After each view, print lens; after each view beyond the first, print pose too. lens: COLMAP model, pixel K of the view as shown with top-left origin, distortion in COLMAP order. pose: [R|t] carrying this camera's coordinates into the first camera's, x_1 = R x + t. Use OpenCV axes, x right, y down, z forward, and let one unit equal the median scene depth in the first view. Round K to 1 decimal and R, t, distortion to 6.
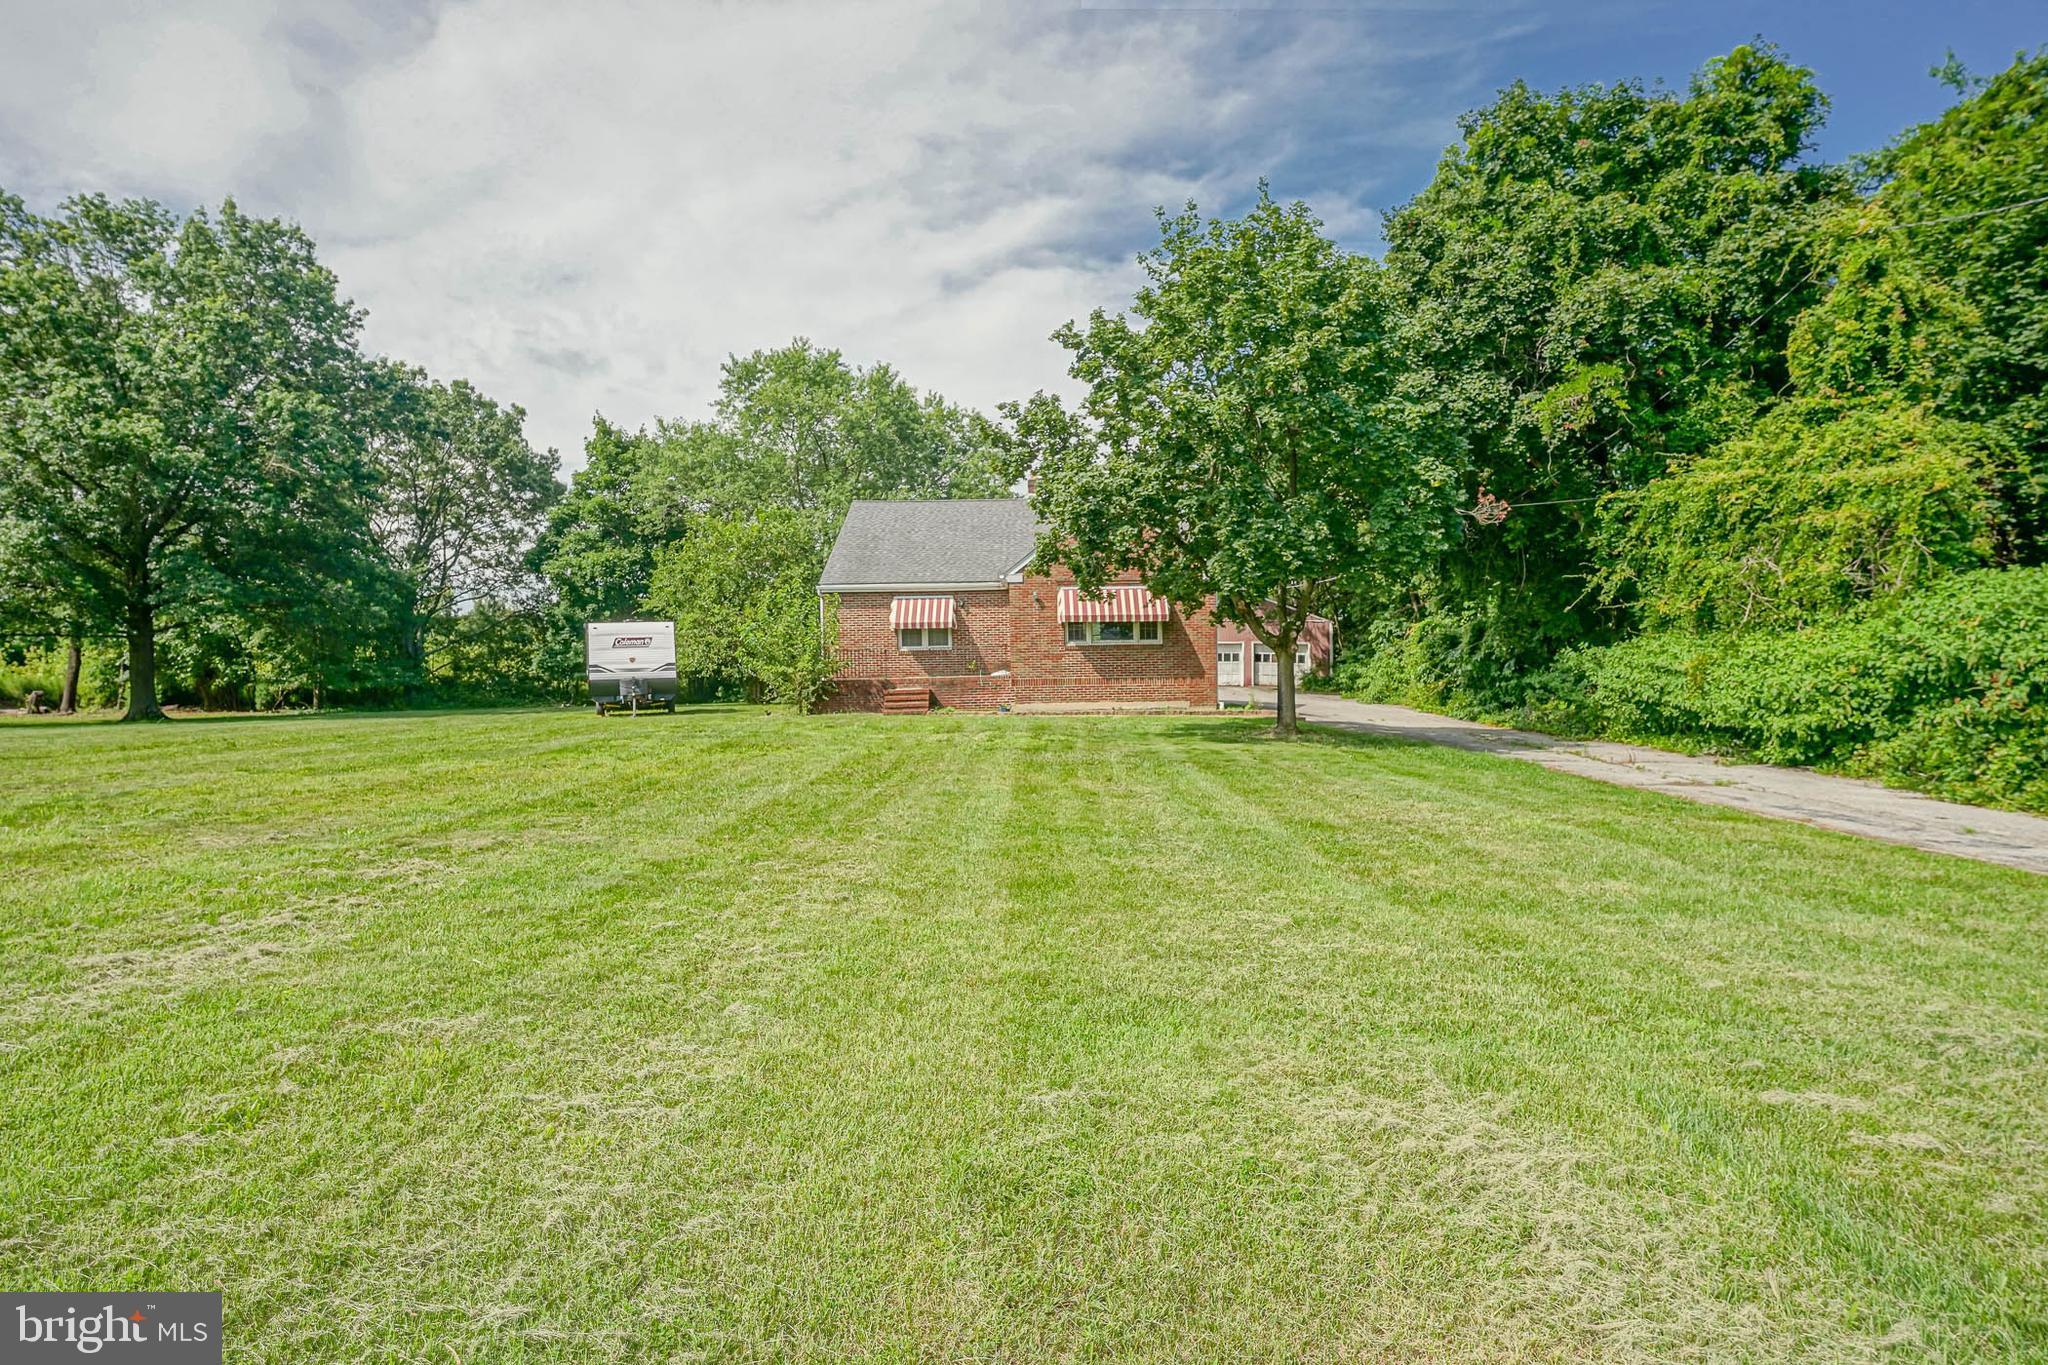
lens RADIAL K [[1127.6, 0, 1057.3], [0, 1127.6, 682.0], [0, 0, 1]] dist [-0.003666, 0.001032]
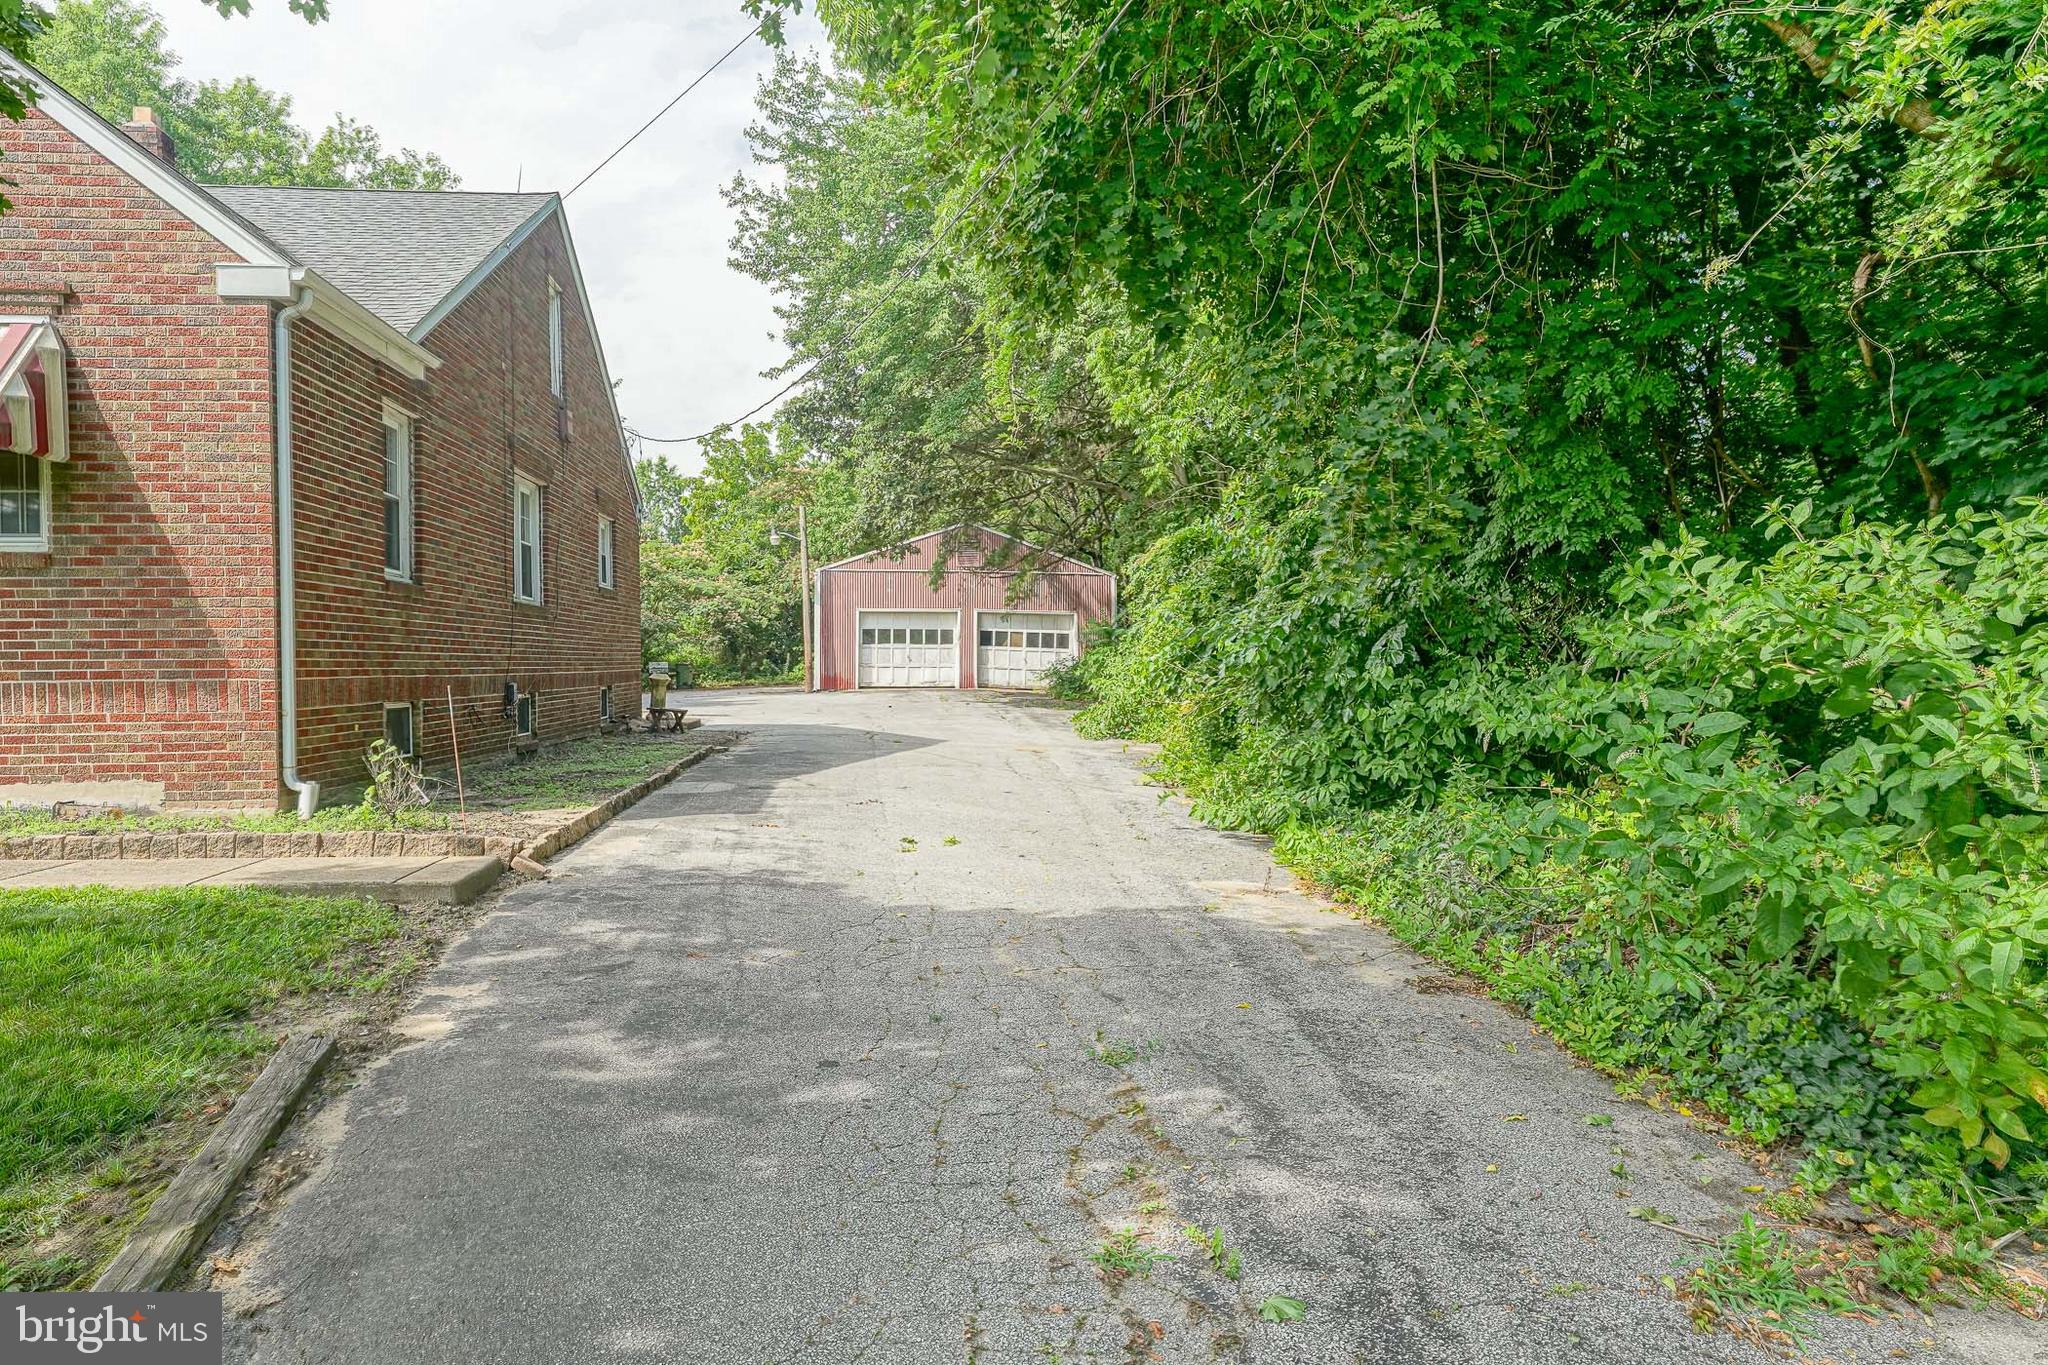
lens RADIAL K [[1345.3, 0, 1070.8], [0, 1345.3, 684.7], [0, 0, 1]] dist [-0.004173, -0.000048]
pose [[0.991800, 0.003298, 0.127754, 0.261404], [-0.004415, 0.999954, 0.008464, -0.007490], [-0.127720, -0.008958, 0.991770, 0.632239]]
